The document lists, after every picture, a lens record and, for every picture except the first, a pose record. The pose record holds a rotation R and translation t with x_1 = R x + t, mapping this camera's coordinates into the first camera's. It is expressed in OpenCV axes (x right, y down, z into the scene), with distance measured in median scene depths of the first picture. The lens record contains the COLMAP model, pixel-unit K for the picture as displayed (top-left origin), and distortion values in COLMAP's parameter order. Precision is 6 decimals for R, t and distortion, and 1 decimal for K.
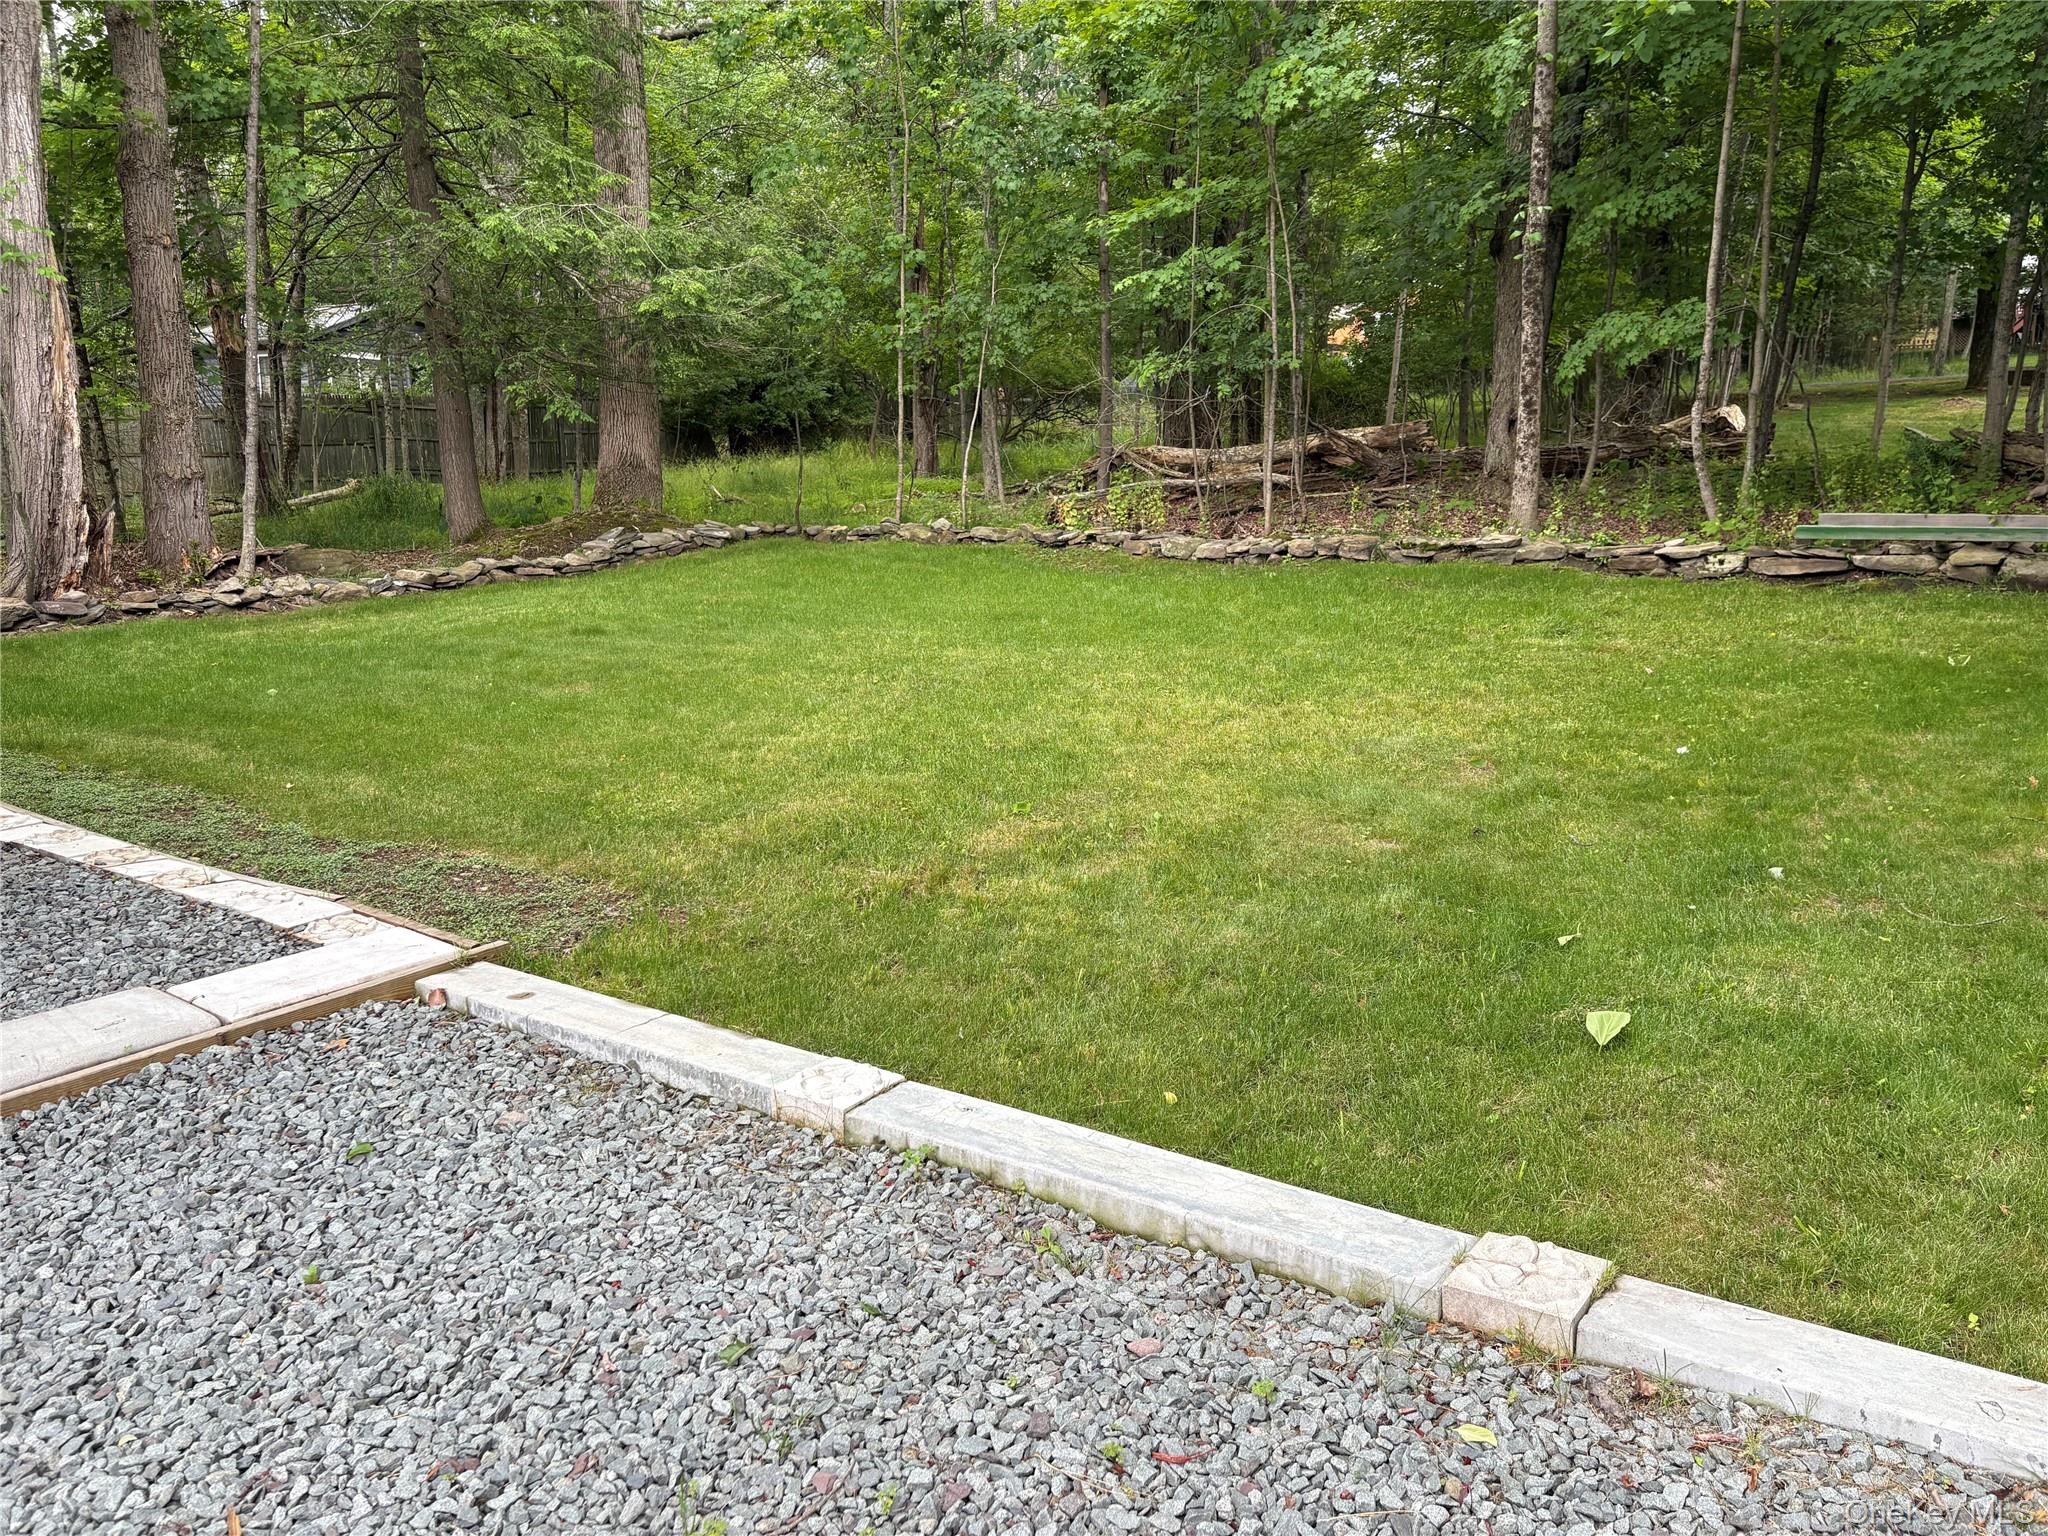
lens RADIAL K [[1546.5, 0, 1017.5], [0, 1546.5, 762.1], [0, 0, 1]] dist [0.058534, -0.048790]
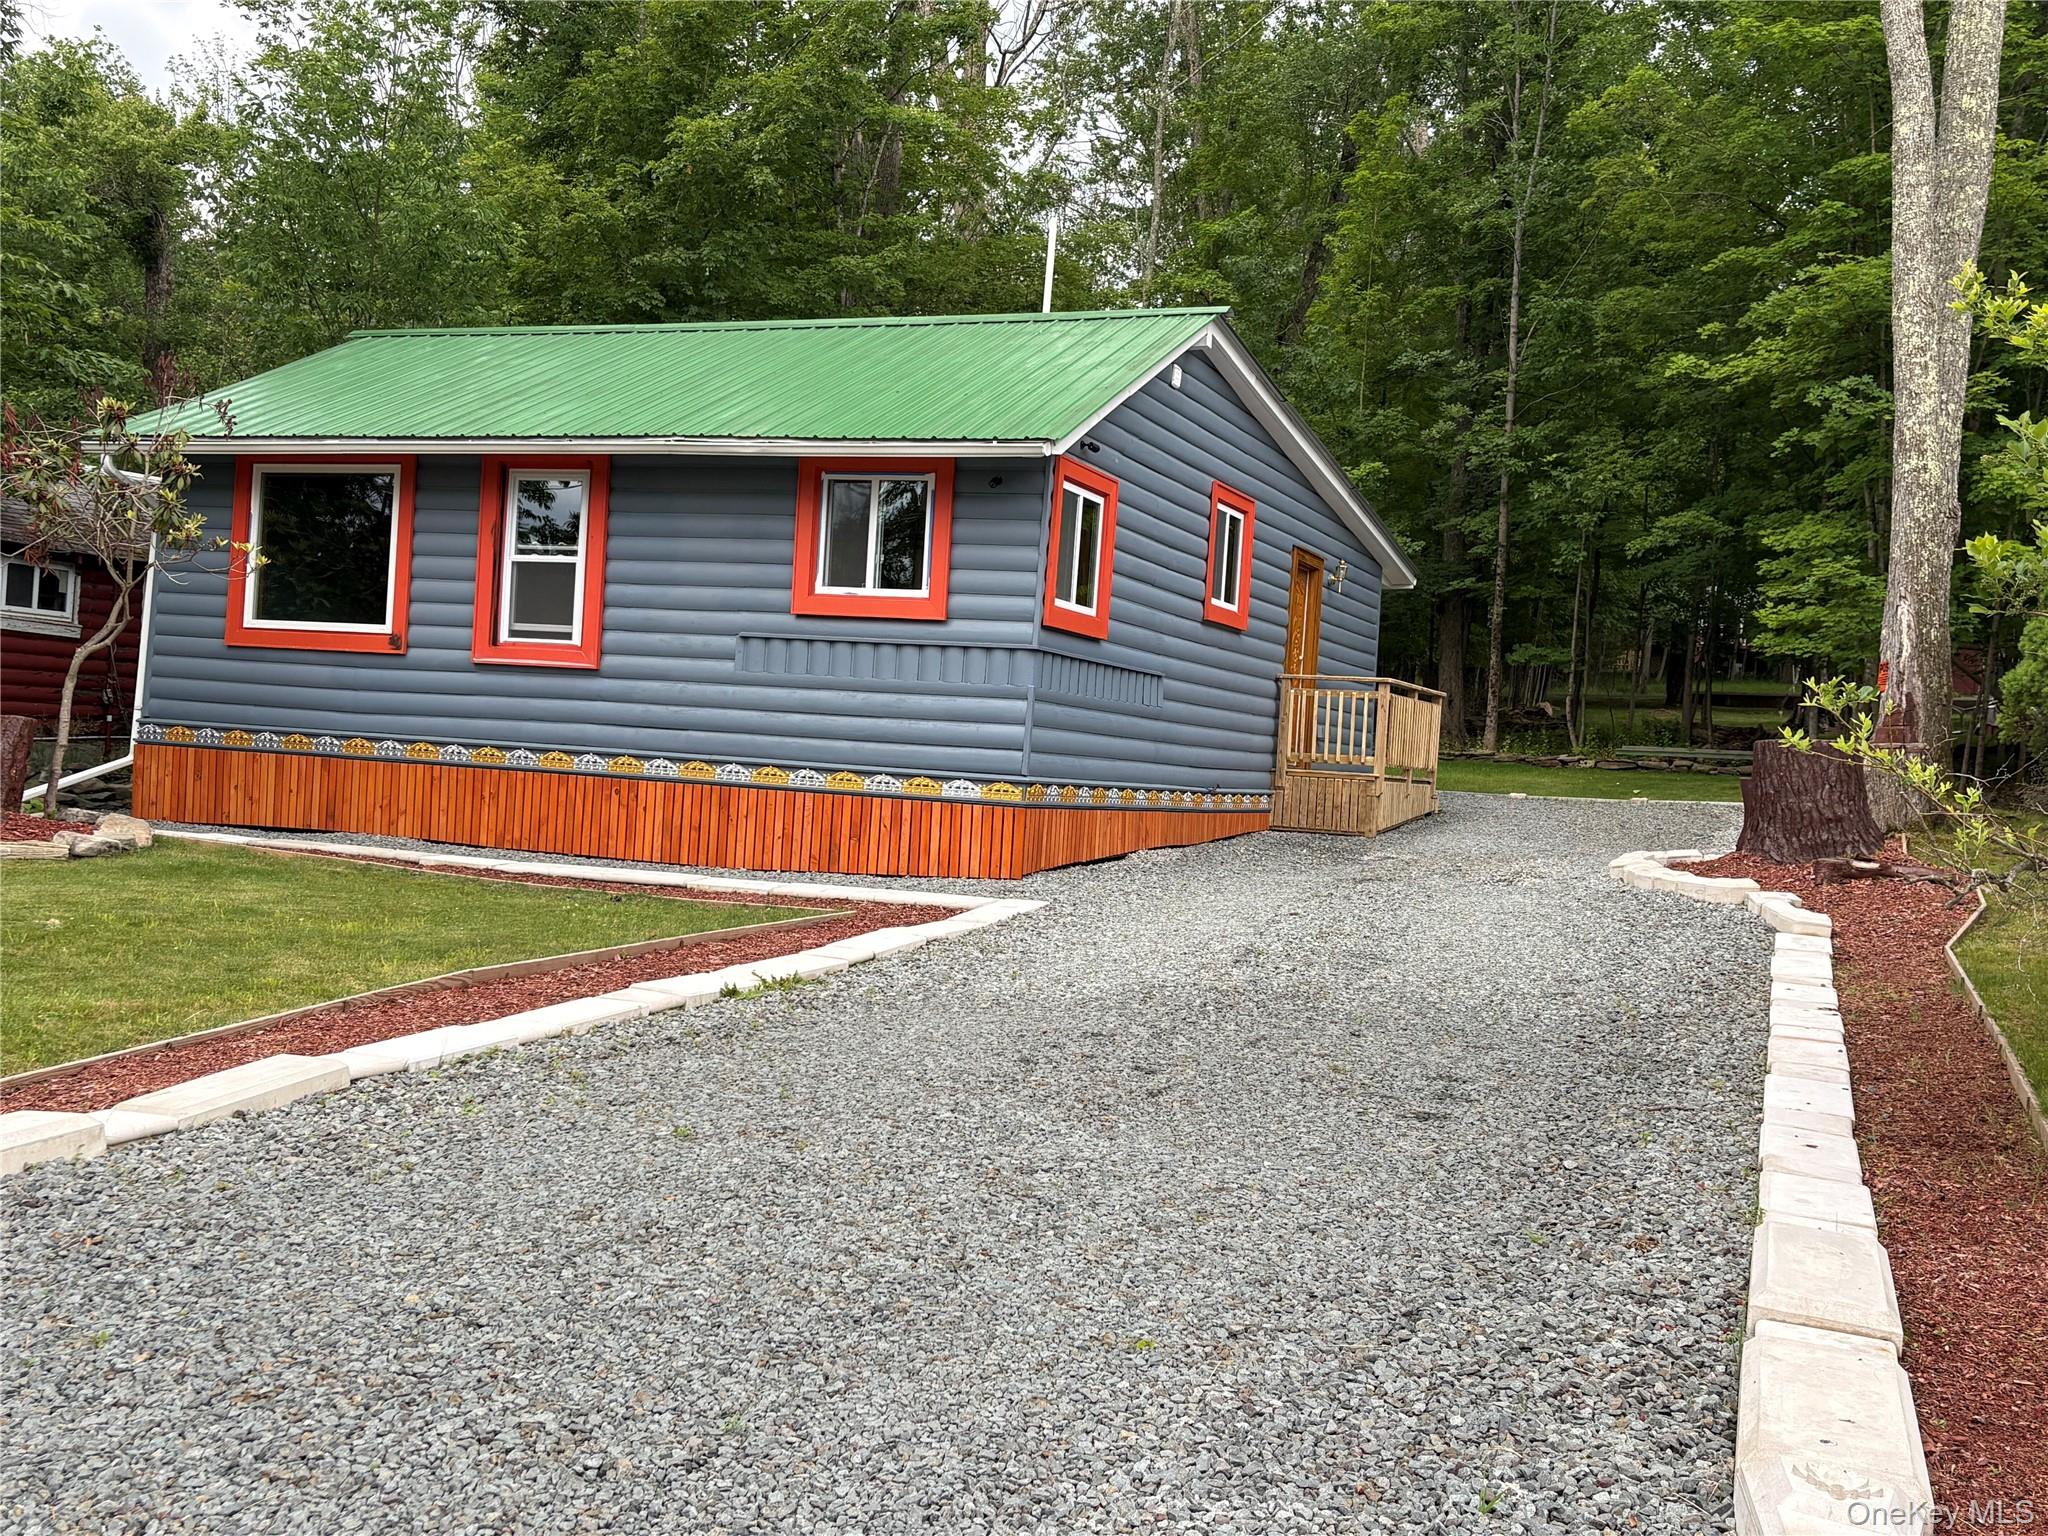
lens RADIAL K [[2140.5, 0, 1018.7], [0, 2140.5, 777.2], [0, 0, 1]] dist [0.106093, 0.000000]
pose [[0.968280, 0.052064, 0.244383, -1.044663], [-0.008604, 0.984418, -0.175633, 0.420687], [-0.249719, 0.167959, 0.953640, -1.679945]]
